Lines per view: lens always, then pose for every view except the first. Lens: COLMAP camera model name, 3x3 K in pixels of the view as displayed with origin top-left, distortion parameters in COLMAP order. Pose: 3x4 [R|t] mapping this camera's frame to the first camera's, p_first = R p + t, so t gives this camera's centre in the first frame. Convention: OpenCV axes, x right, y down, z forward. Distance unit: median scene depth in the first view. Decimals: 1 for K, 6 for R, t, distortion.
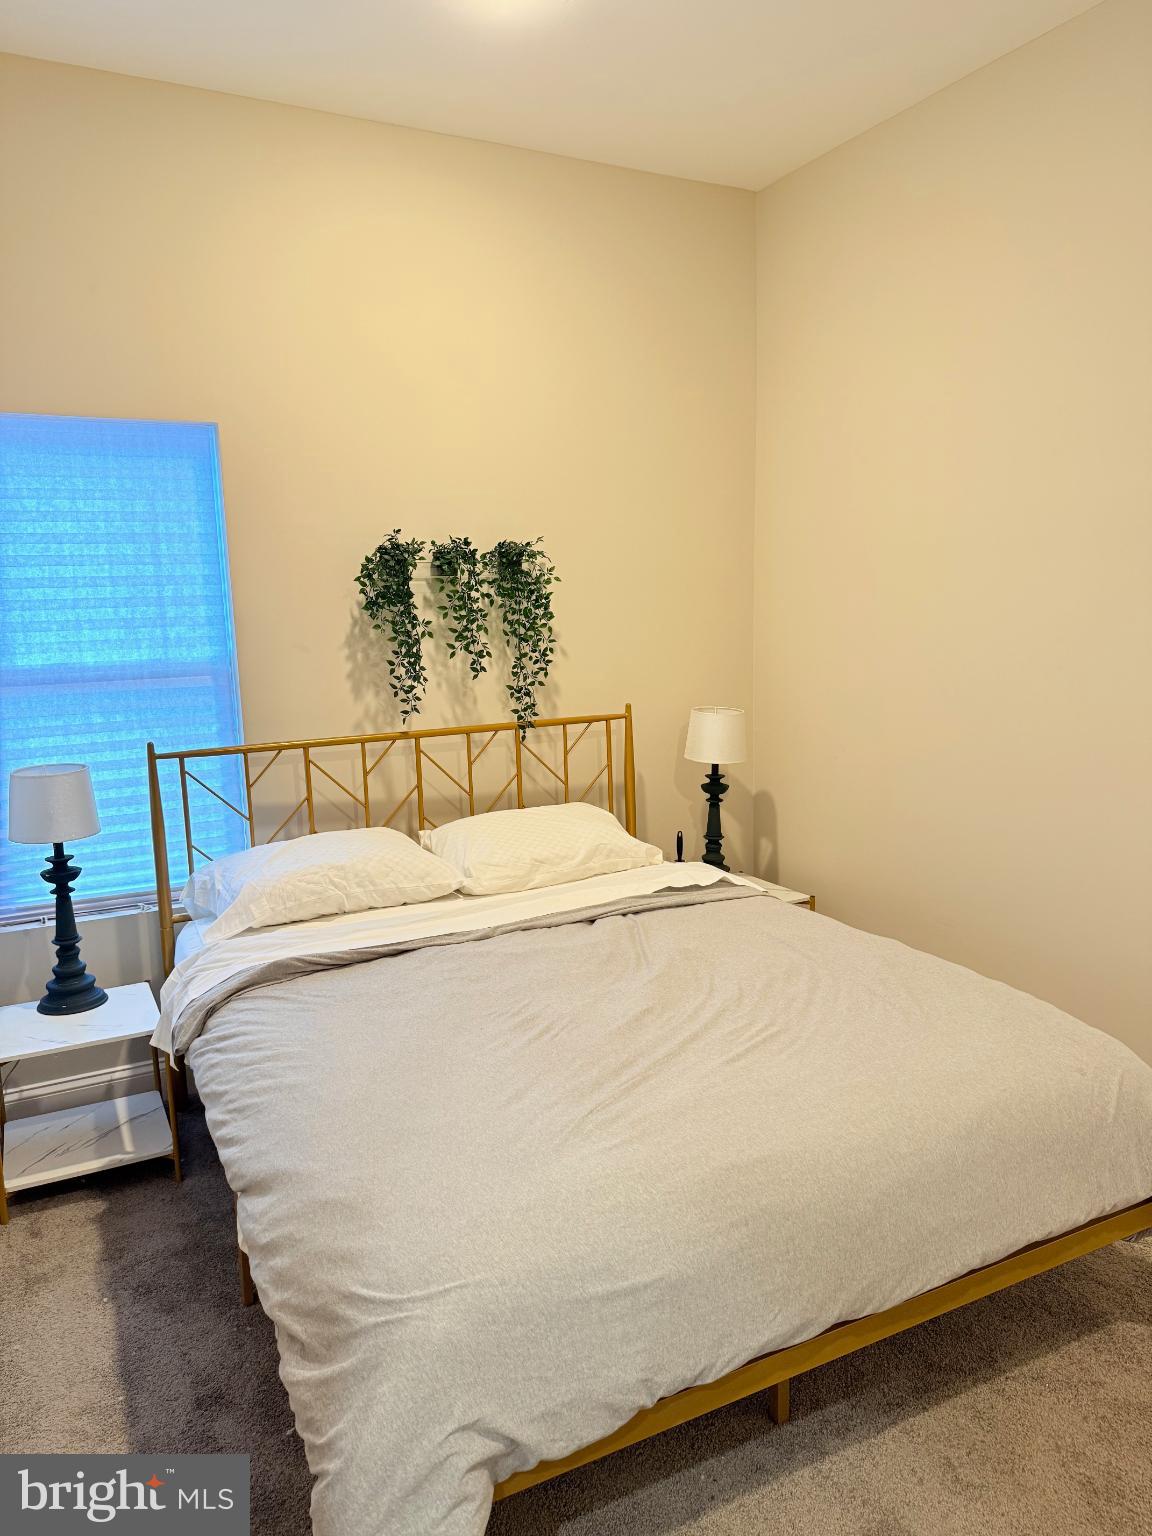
lens RADIAL K [[1065.4, 0, 576.3], [0, 1065.4, 770.9], [0, 0, 1]] dist [0.144636, -0.266055]
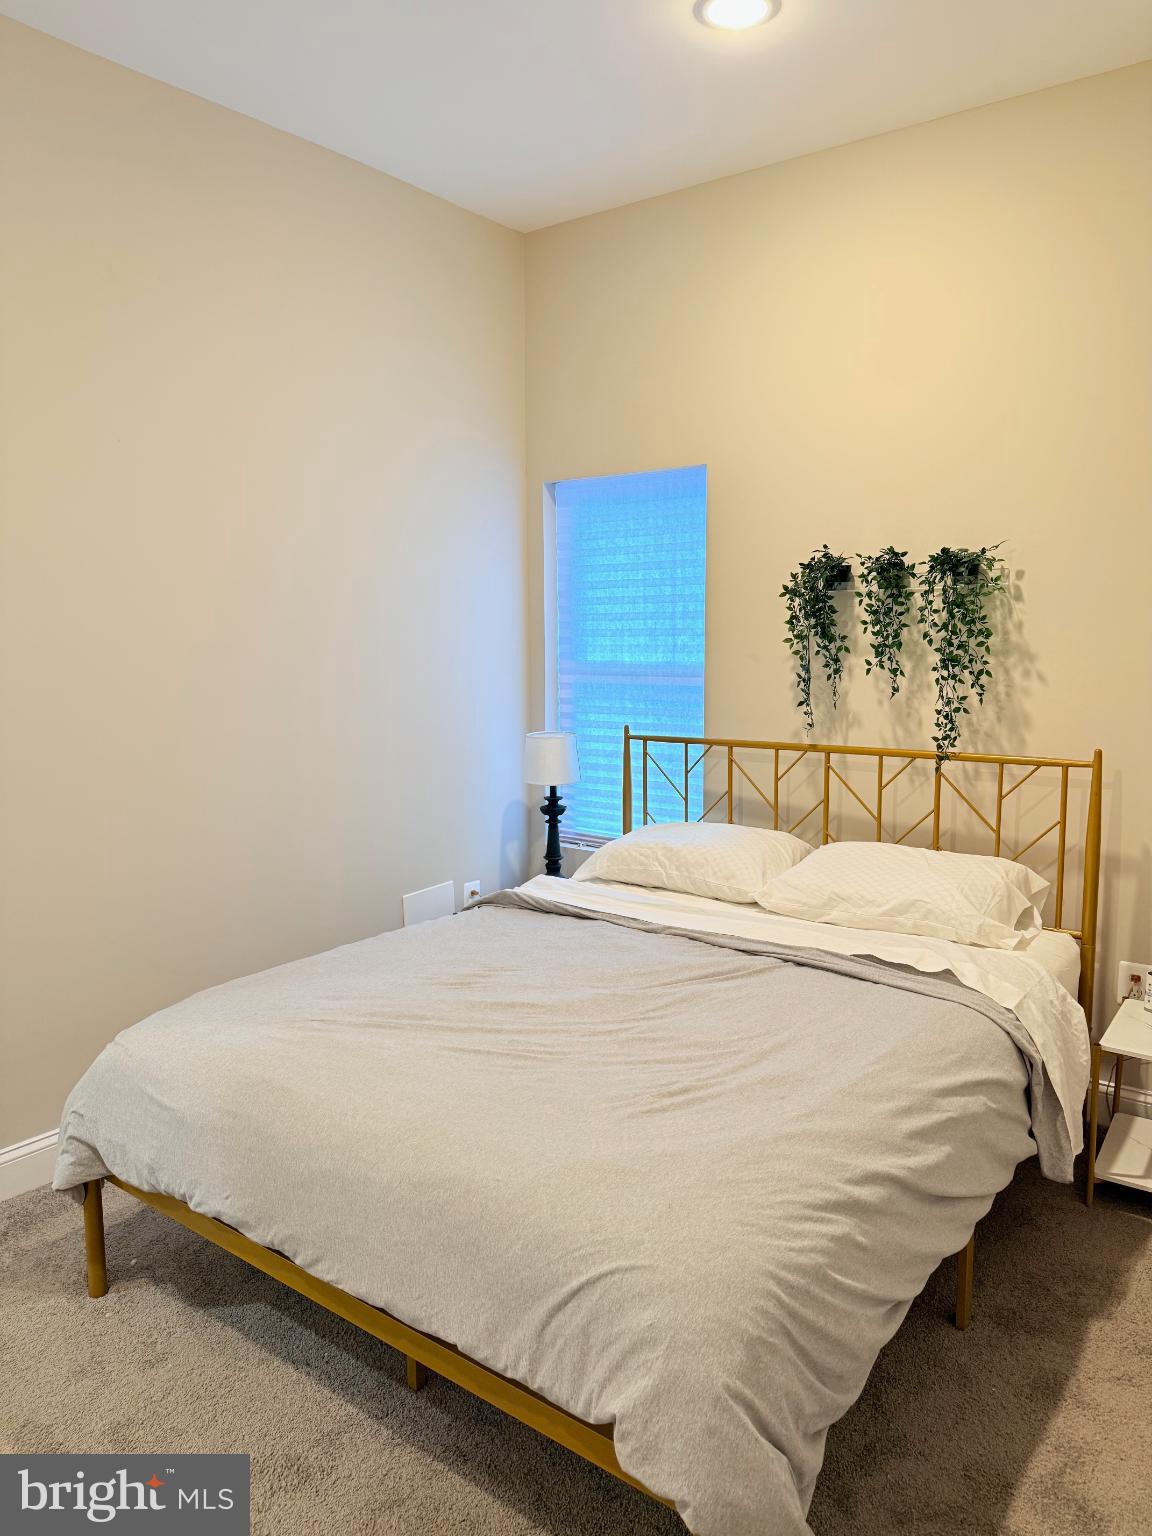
lens RADIAL K [[1061.1, 0, 576.8], [0, 1061.1, 783.0], [0, 0, 1]] dist [0.166900, -0.262204]
pose [[0.428700, 0.156485, -0.889792, 0.694201], [-0.142819, 0.984239, 0.104285, -0.079398], [0.892087, 0.082372, 0.444292, 0.375545]]
